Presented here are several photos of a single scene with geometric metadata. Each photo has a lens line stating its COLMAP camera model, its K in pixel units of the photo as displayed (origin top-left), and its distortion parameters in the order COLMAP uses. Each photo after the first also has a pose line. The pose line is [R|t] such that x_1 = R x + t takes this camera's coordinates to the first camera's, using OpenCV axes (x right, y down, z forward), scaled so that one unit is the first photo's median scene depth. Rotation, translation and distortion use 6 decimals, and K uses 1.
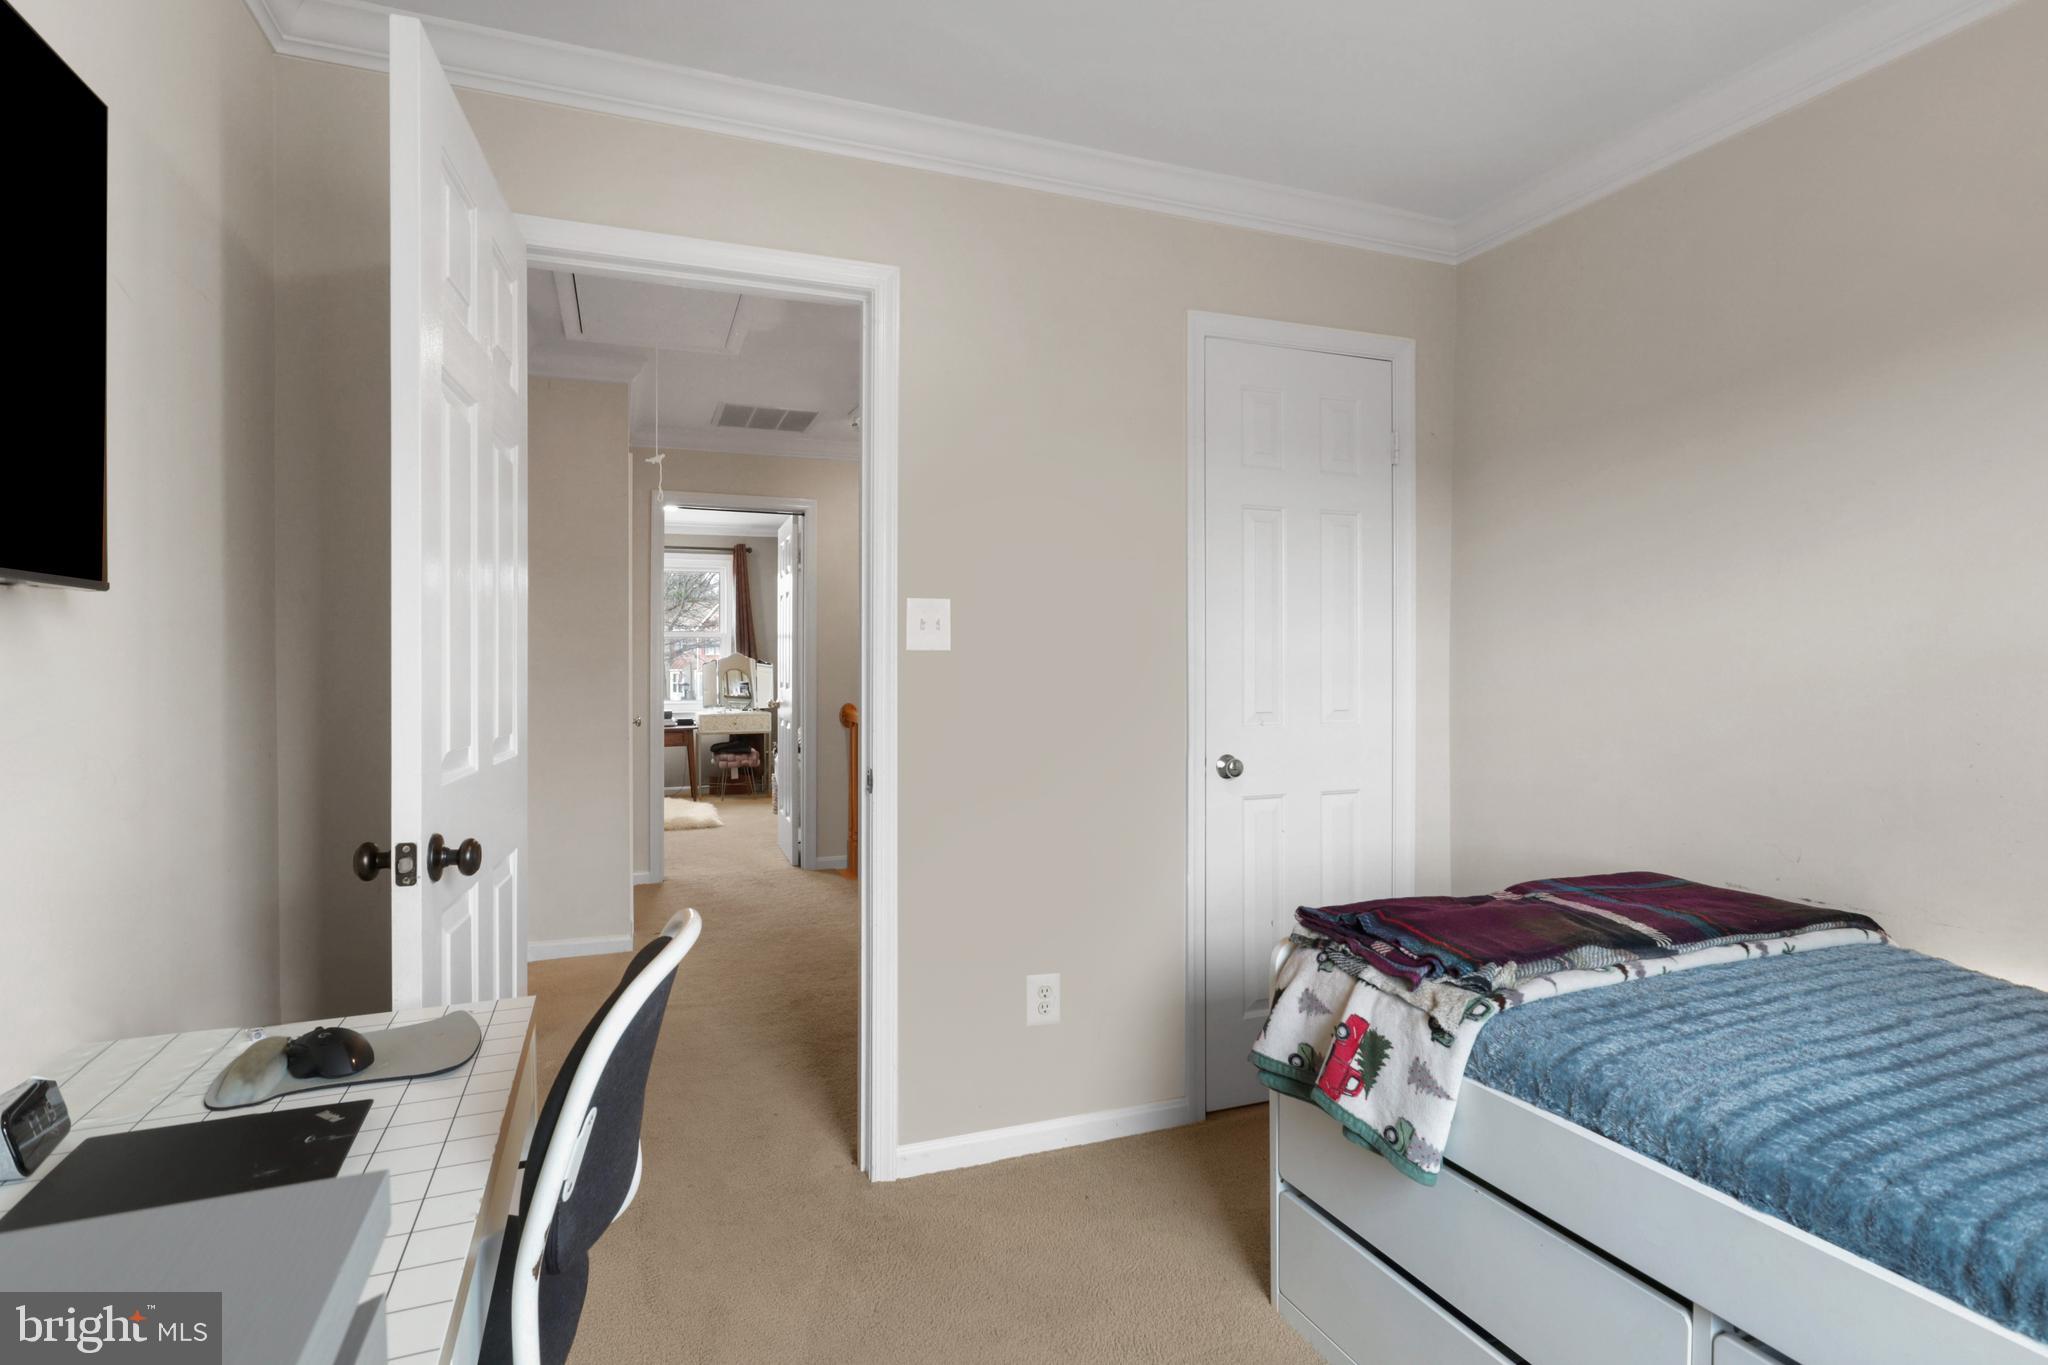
lens RADIAL K [[1022.1, 0, 1027.5], [0, 1022.1, 669.5], [0, 0, 1]] dist [-0.012830, 0.007781]
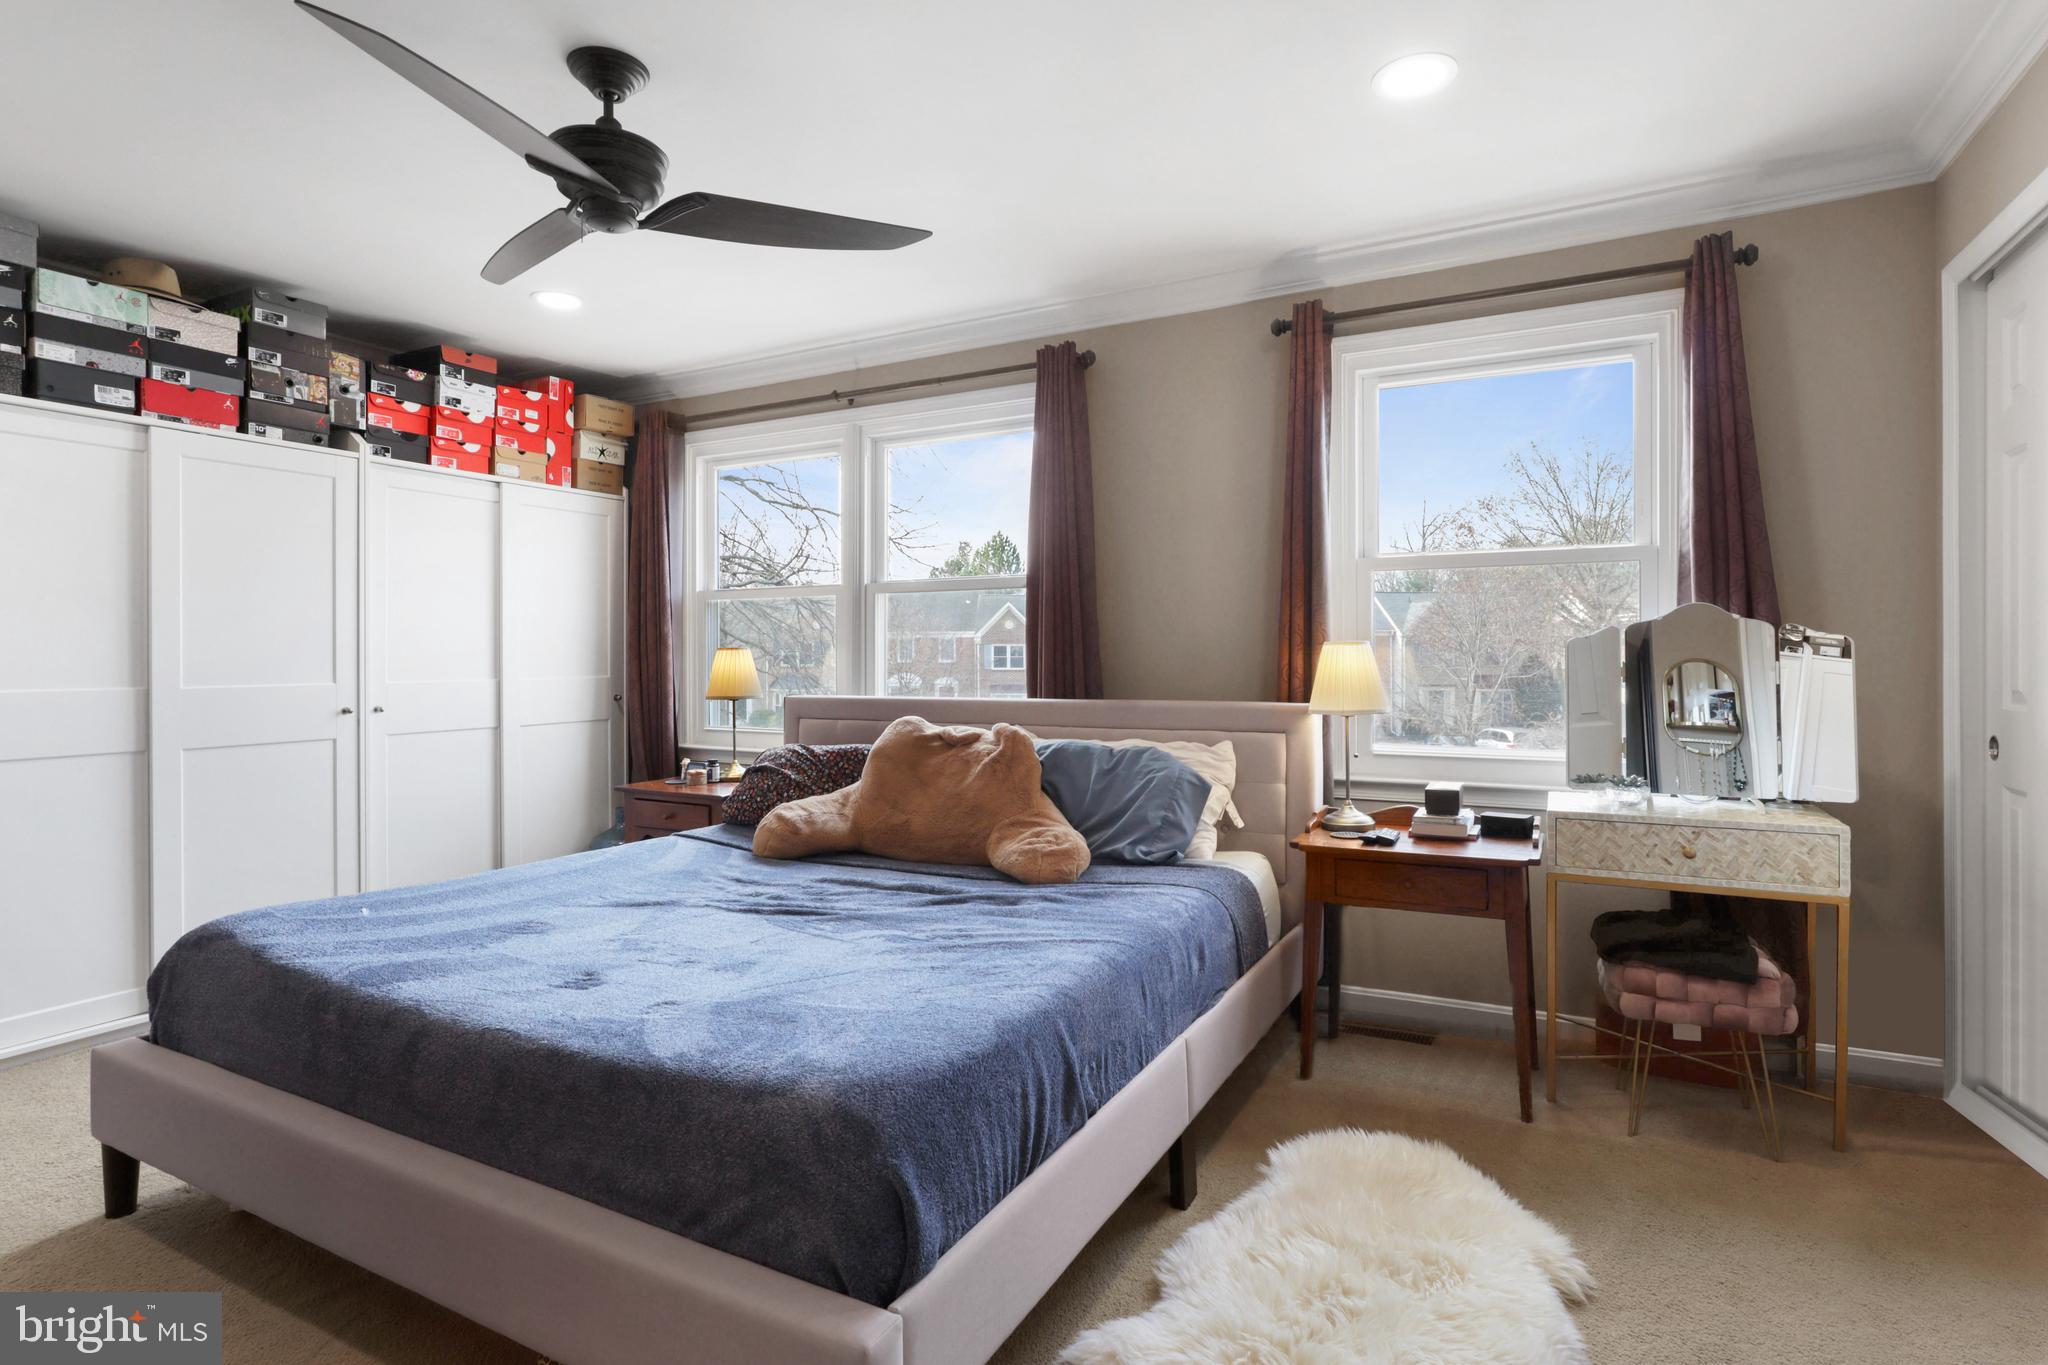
lens RADIAL K [[1022.1, 0, 1014.9], [0, 1022.1, 660.3], [0, 0, 1]] dist [-0.012830, 0.007781]
pose [[0.641576, 0.002587, -0.767055, -0.191258], [-0.003424, 0.999994, 0.000509, 0.000465], [0.767051, 0.002299, 0.641581, 0.680433]]
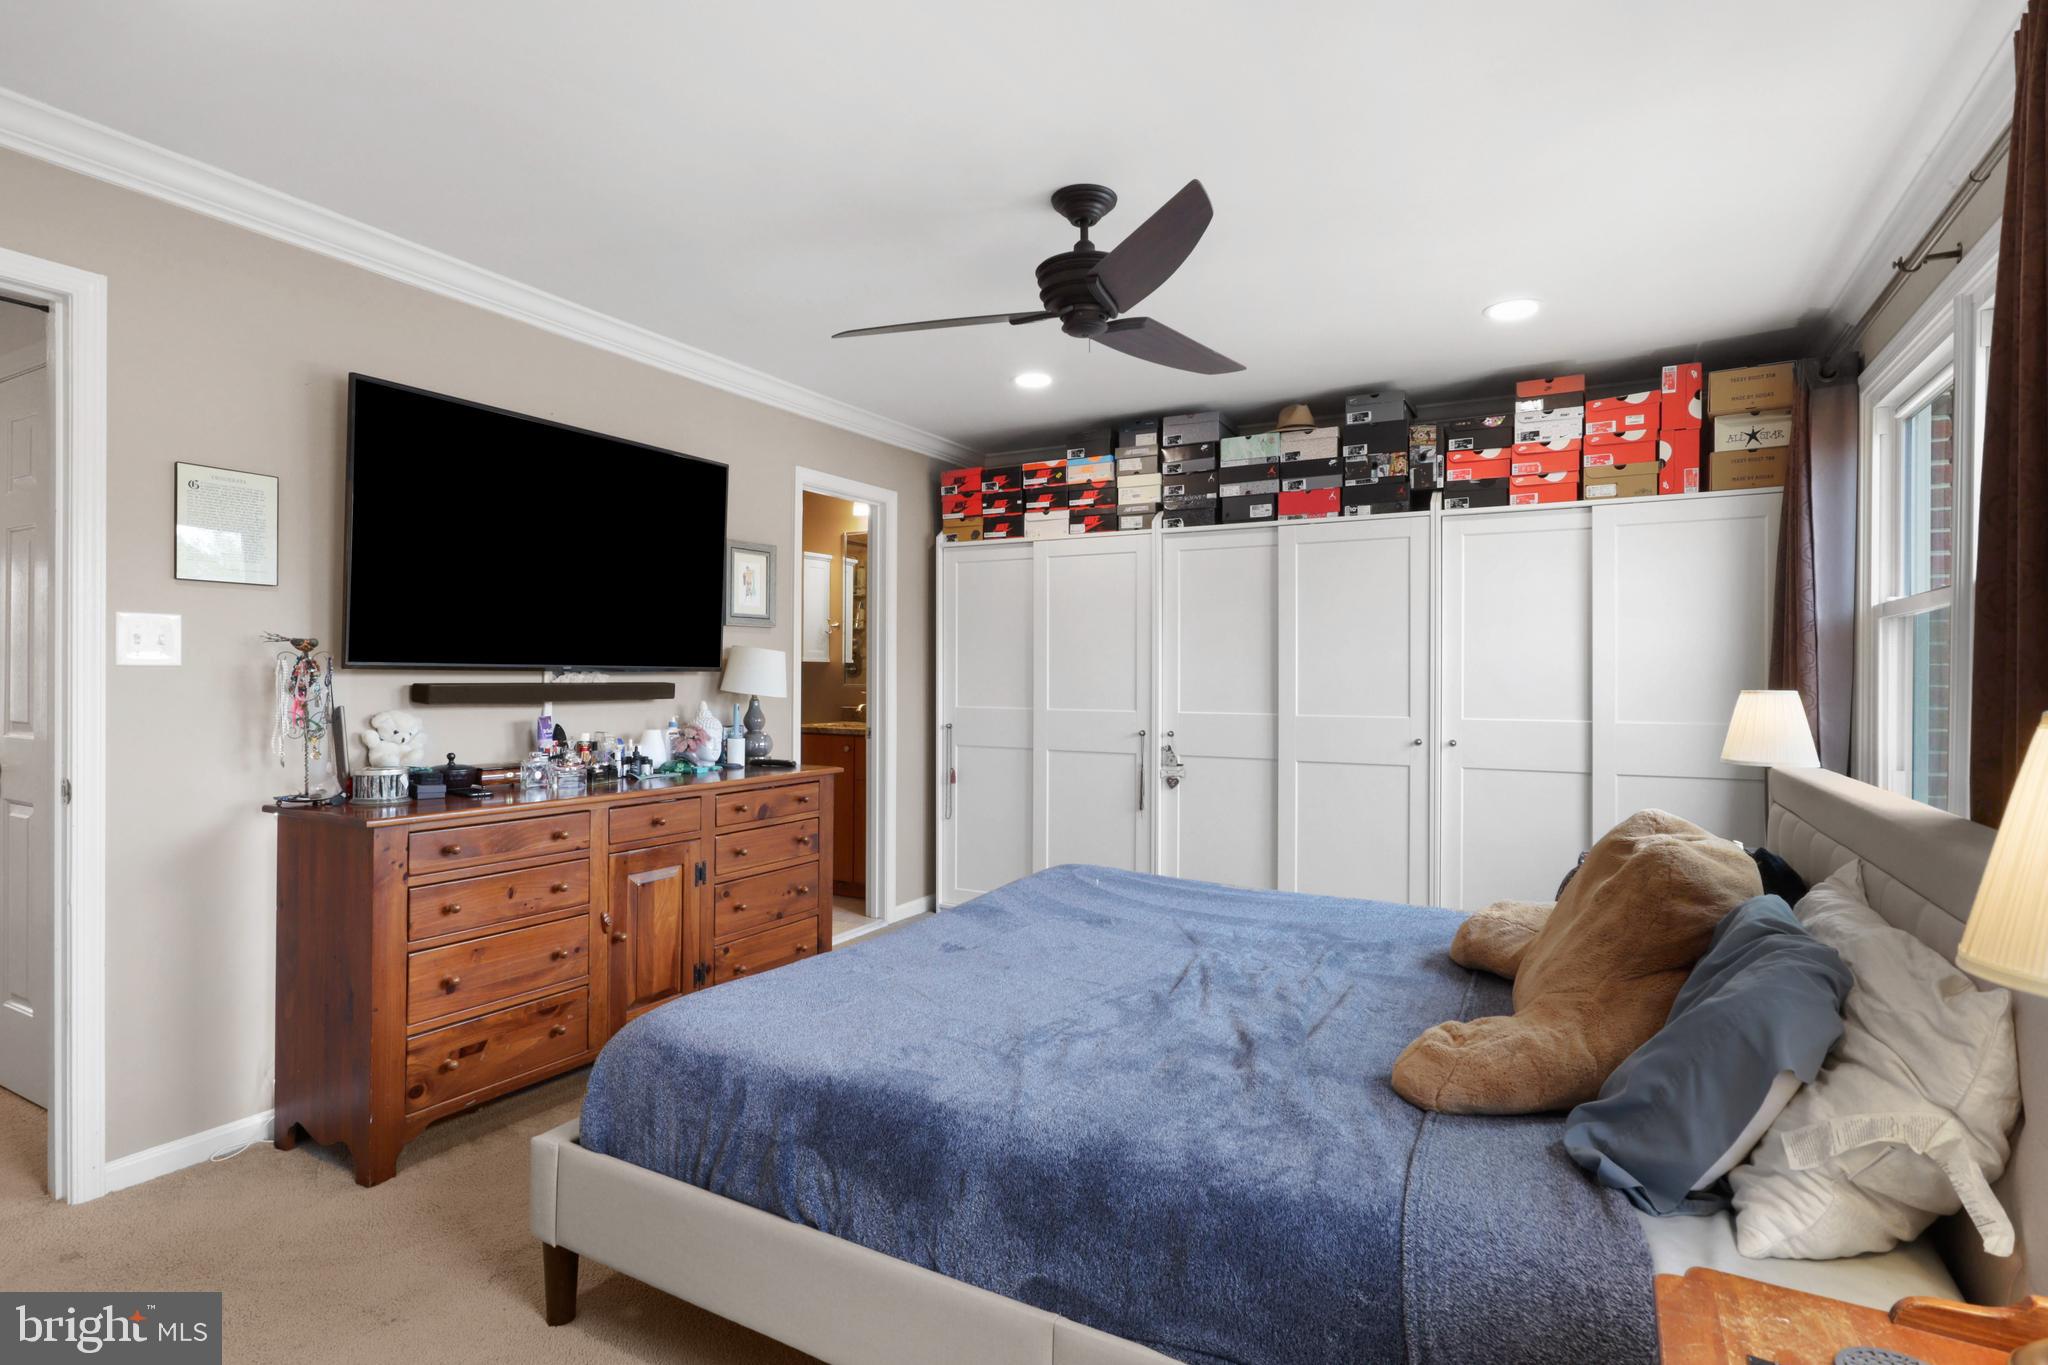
lens RADIAL K [[1022.1, 0, 1036.7], [0, 1022.1, 679.6], [0, 0, 1]] dist [-0.012830, 0.007781]
pose [[-0.764479, -0.002567, -0.644643, -0.255896], [-0.010325, 0.999913, 0.008263, -0.009814], [0.644565, 0.012973, -0.764439, 1.018481]]
